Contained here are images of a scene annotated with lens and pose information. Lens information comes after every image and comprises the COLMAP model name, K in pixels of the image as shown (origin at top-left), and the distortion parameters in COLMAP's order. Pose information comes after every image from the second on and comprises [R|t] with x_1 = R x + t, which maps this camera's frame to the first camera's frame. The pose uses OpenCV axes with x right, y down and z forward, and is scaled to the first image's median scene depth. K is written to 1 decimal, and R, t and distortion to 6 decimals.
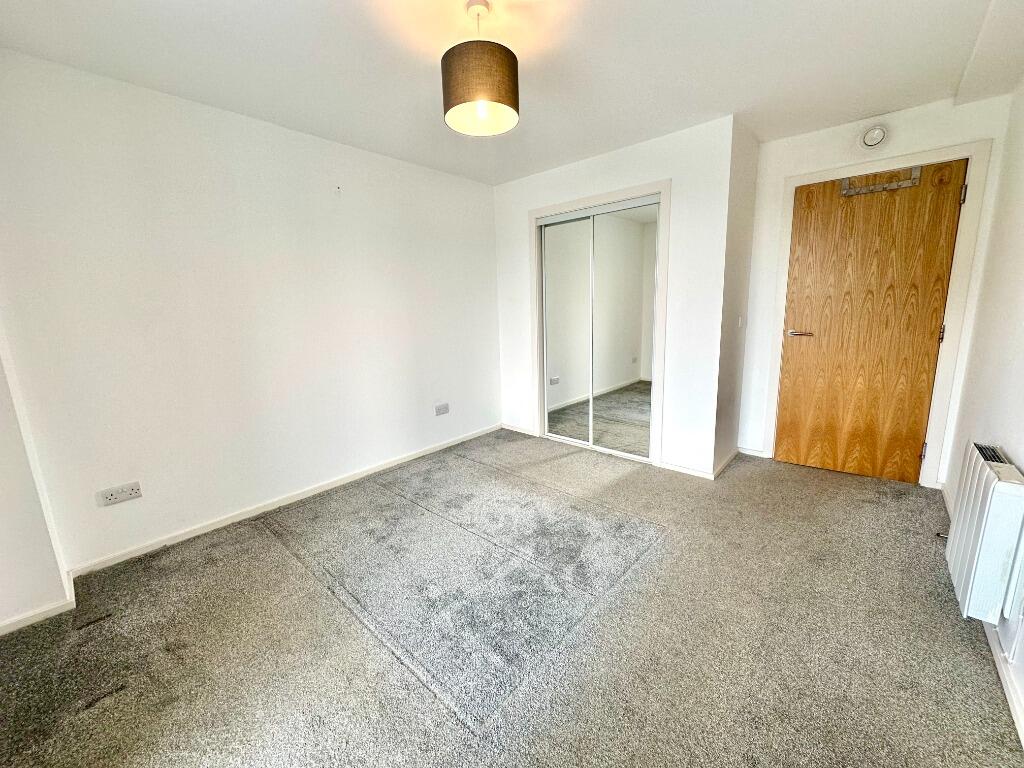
lens RADIAL K [[407.6, 0, 511.3], [0, 407.6, 383.1], [0, 0, 1]] dist [-0.000399, -0.000147]
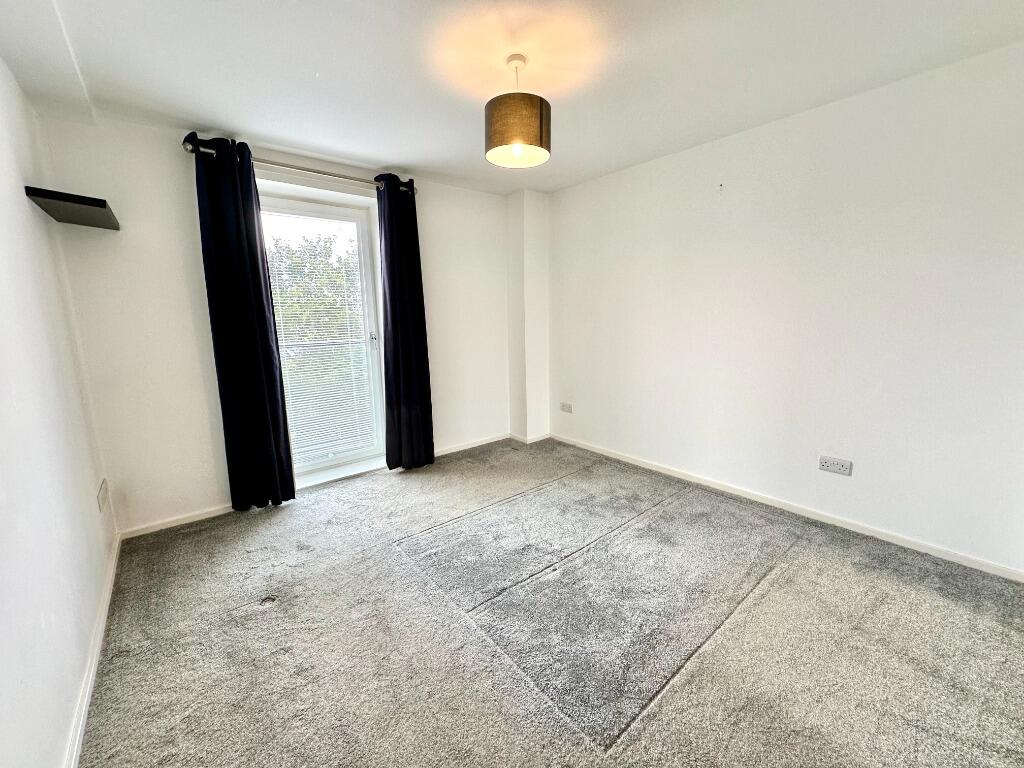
lens RADIAL K [[407.6, 0, 511.3], [0, 407.6, 383.1], [0, 0, 1]] dist [-0.000399, -0.000147]
pose [[-0.148315, 0.199317, -0.968646, 0.657188], [-0.158814, 0.961966, 0.222260, -0.160330], [0.976105, 0.186799, -0.111019, 0.689540]]
